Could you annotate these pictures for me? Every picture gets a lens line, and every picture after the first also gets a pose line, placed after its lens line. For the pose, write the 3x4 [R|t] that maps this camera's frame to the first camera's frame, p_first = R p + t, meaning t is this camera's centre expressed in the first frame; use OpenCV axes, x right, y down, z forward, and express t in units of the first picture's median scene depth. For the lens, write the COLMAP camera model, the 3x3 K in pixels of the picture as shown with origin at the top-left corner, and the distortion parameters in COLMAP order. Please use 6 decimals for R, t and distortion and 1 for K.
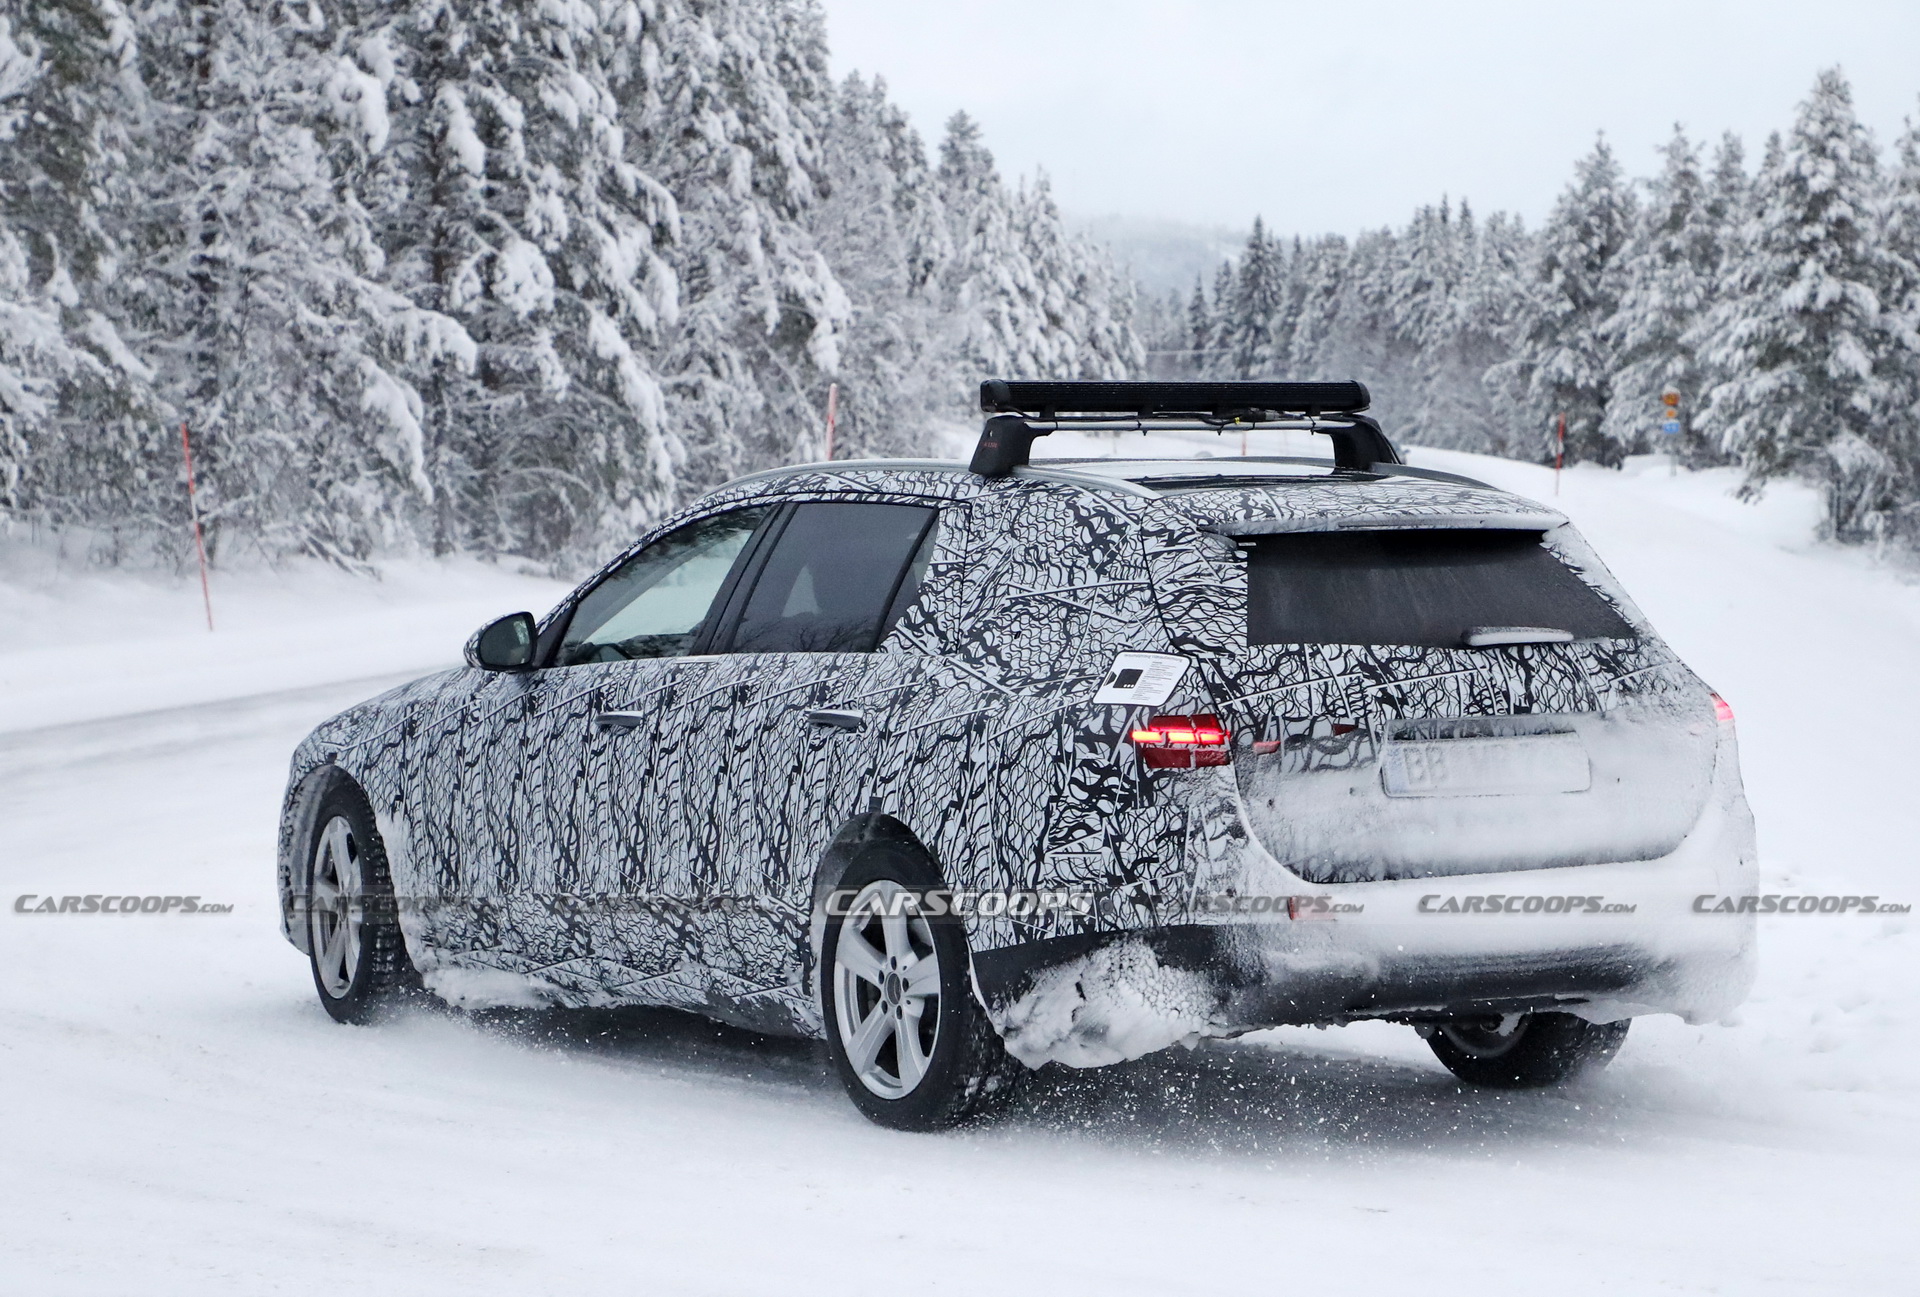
lens RADIAL K [[6045.6, 0, 961.3], [0, 6045.6, 651.0], [0, 0, 1]] dist [-0.767489, 15.171515]
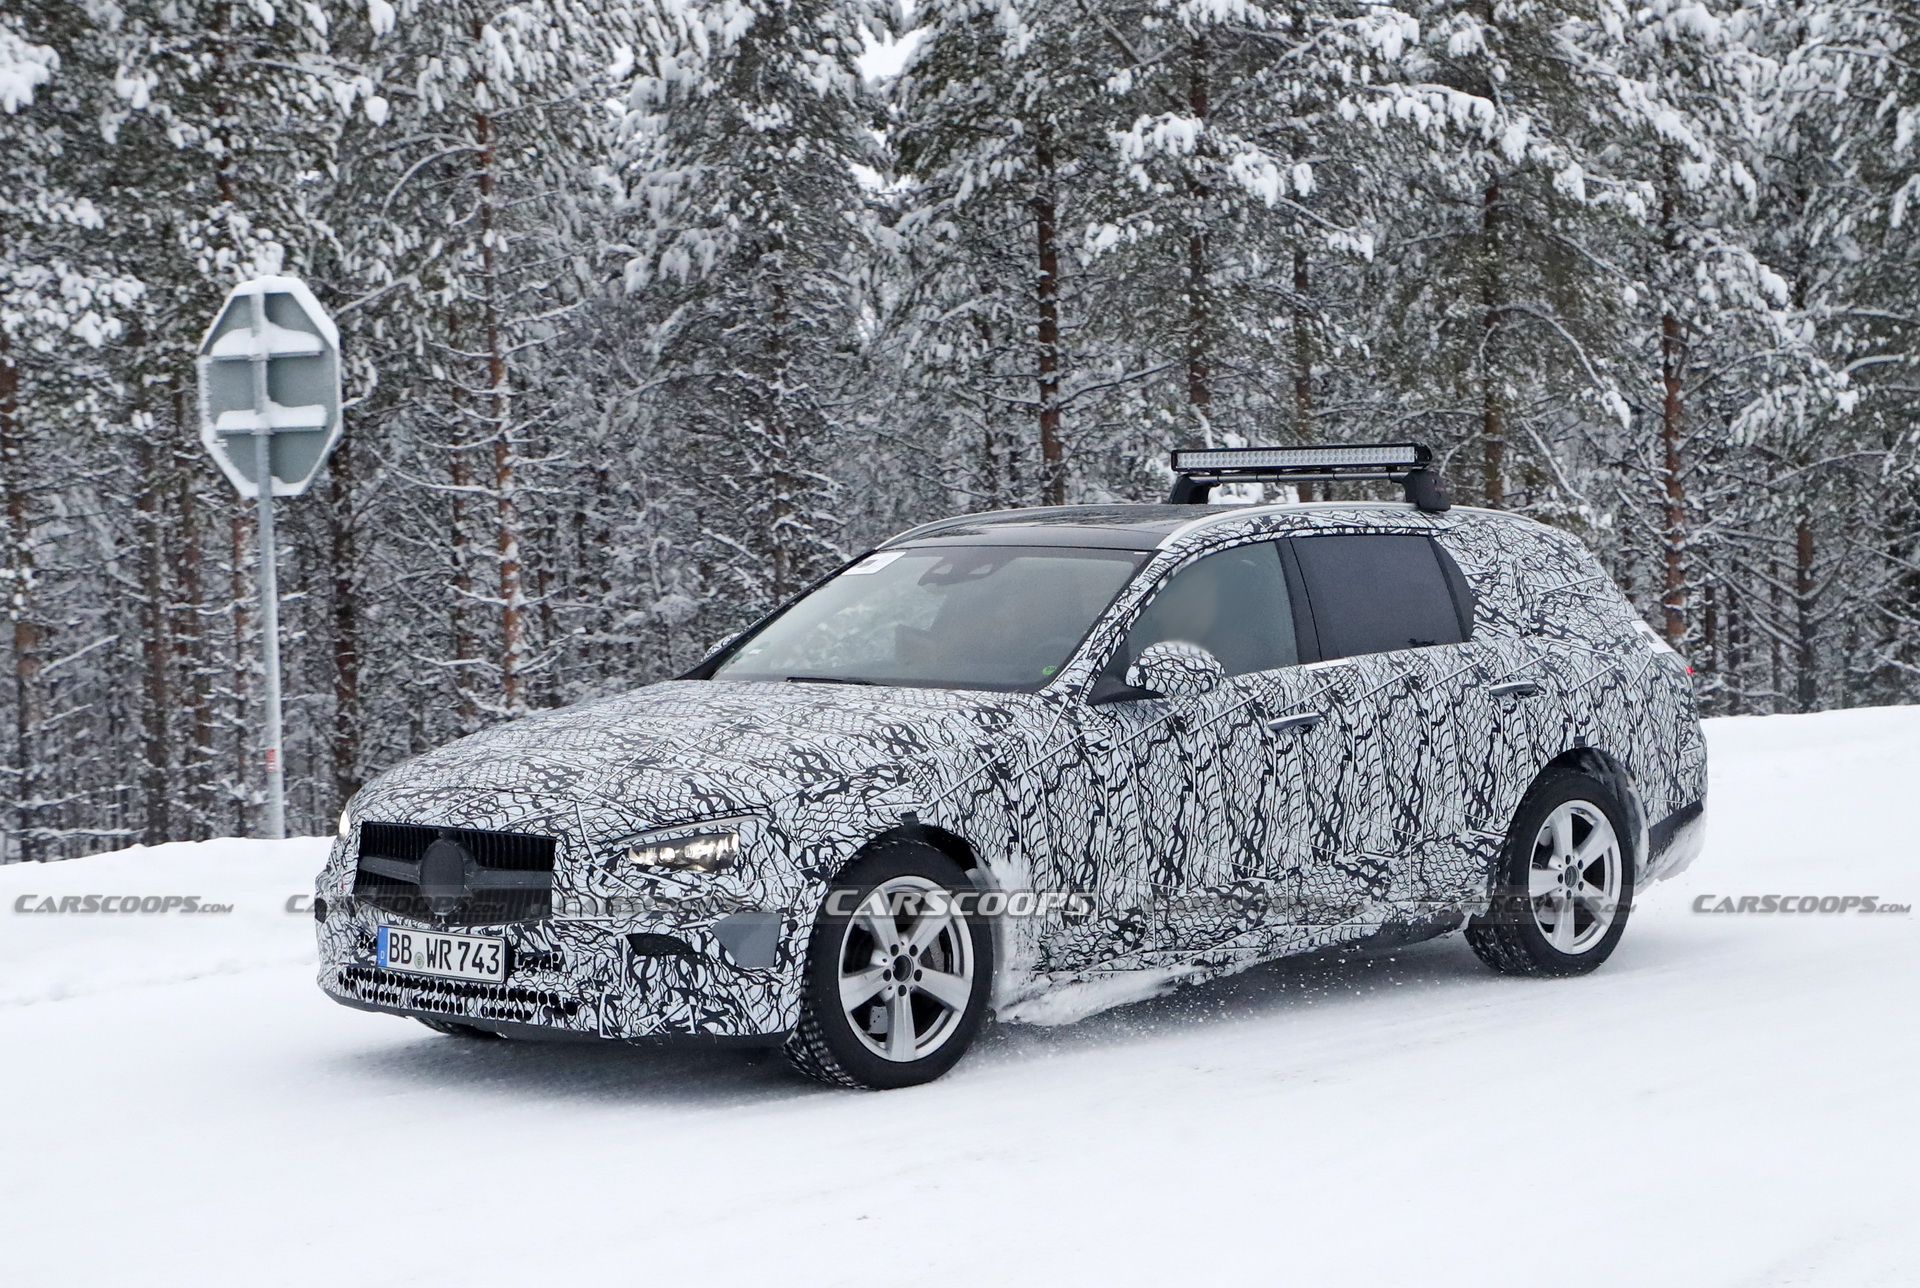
lens RADIAL K [[4022.7, 0, 960.0], [0, 4022.7, 644.0], [0, 0, 1]] dist [-0.002746, -0.142991]
pose [[-0.262762, -0.030956, 0.964364, -0.859922], [0.051974, 0.997580, 0.046184, -0.047106], [-0.963460, 0.062257, -0.260517, 1.347088]]
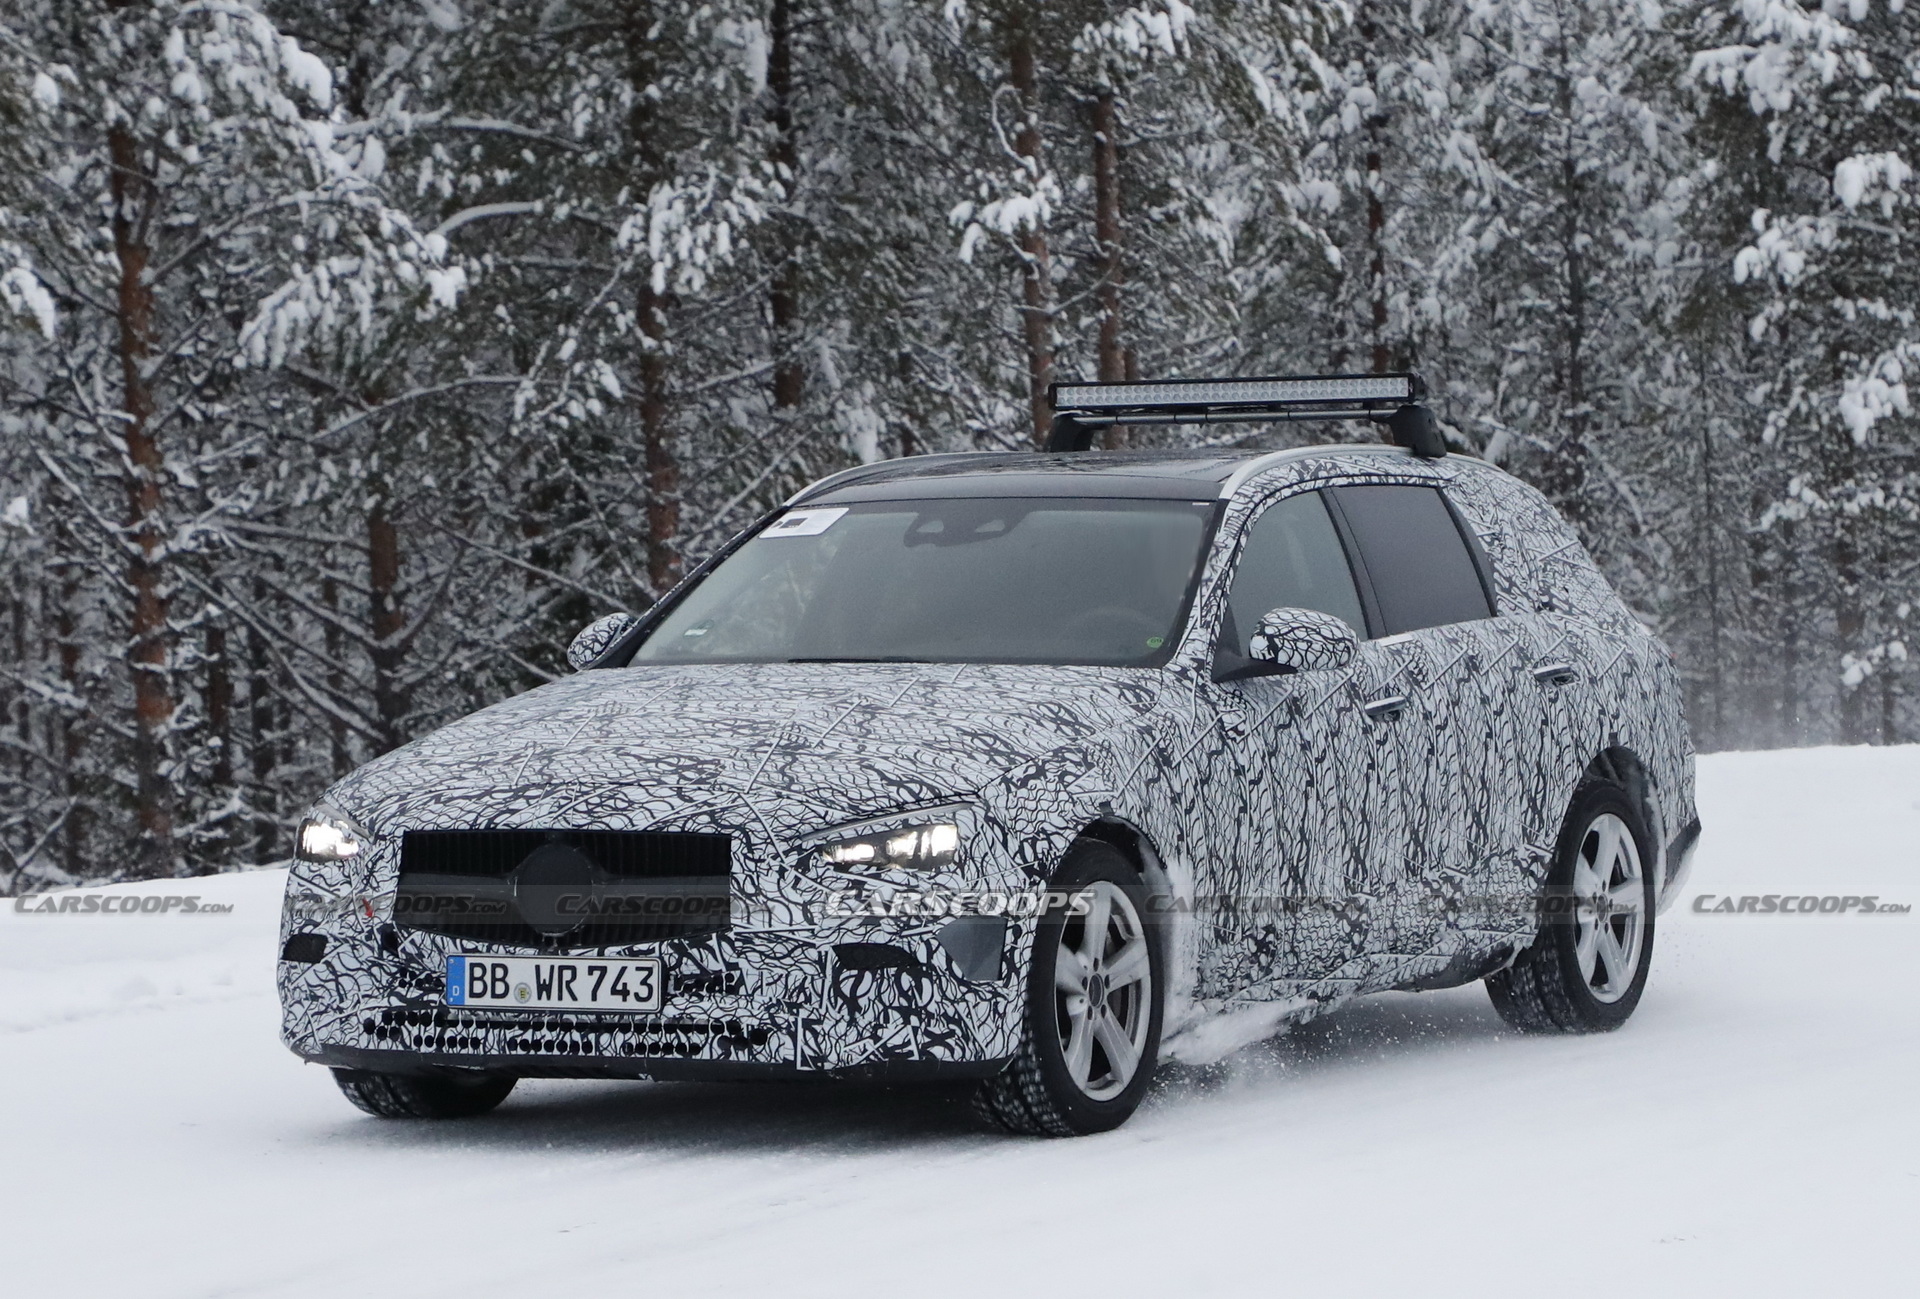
lens RADIAL K [[7700.2, 0, 960.0], [0, 7700.2, 649.5], [0, 0, 1]] dist [-0.329833, -1.088427]
pose [[-0.540717, -0.007816, 0.841168, -1.147623], [0.050324, 0.997865, 0.041621, -0.057353], [-0.839698, 0.064837, -0.539170, 1.843312]]
